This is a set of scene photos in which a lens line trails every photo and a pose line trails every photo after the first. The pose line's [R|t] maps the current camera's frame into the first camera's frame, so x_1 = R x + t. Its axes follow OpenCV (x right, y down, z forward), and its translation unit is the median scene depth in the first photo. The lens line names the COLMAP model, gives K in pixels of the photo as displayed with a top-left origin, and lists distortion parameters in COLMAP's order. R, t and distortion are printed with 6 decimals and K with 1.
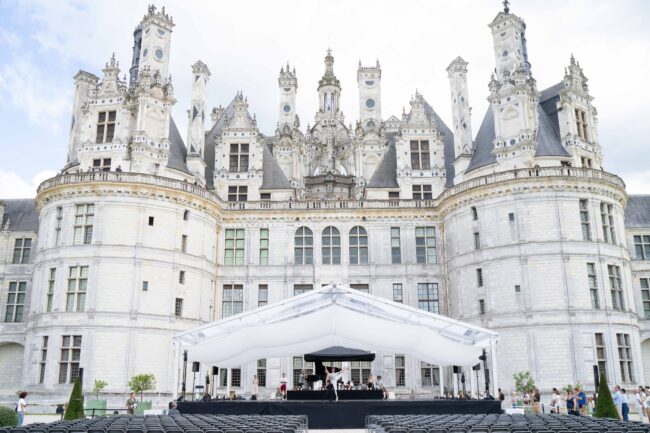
lens RADIAL K [[628.7, 0, 322.1], [0, 628.7, 212.9], [0, 0, 1]] dist [-0.064762, 0.006183]
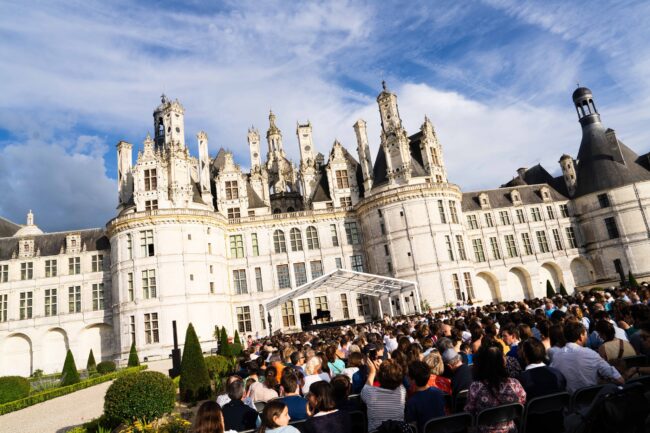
lens RADIAL K [[450.6, 0, 327.6], [0, 450.6, 214.9], [0, 0, 1]] dist [-0.113175, 0.090024]
pose [[0.978400, -0.094346, 0.183934, -0.121064], [0.088695, 0.995306, 0.038730, -0.052382], [-0.186724, -0.021580, 0.982175, -0.180679]]
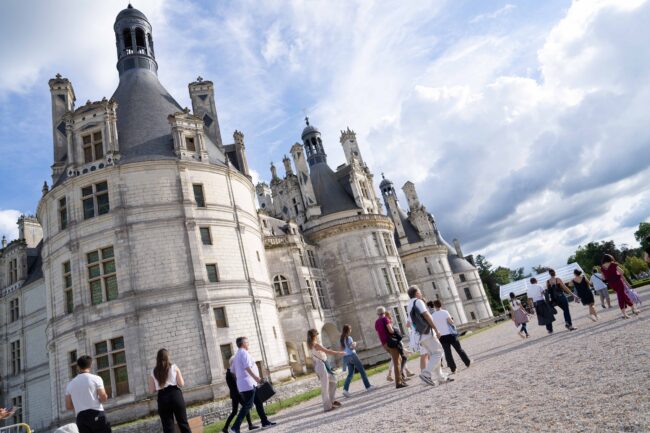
lens RADIAL K [[450.6, 0, 327.6], [0, 450.6, 214.9], [0, 0, 1]] dist [-0.113175, 0.090024]
pose [[0.439616, 0.183119, 0.879321, -1.436021], [-0.011912, 0.980099, -0.198151, 0.171400], [-0.898107, 0.076635, 0.433048, 0.545157]]
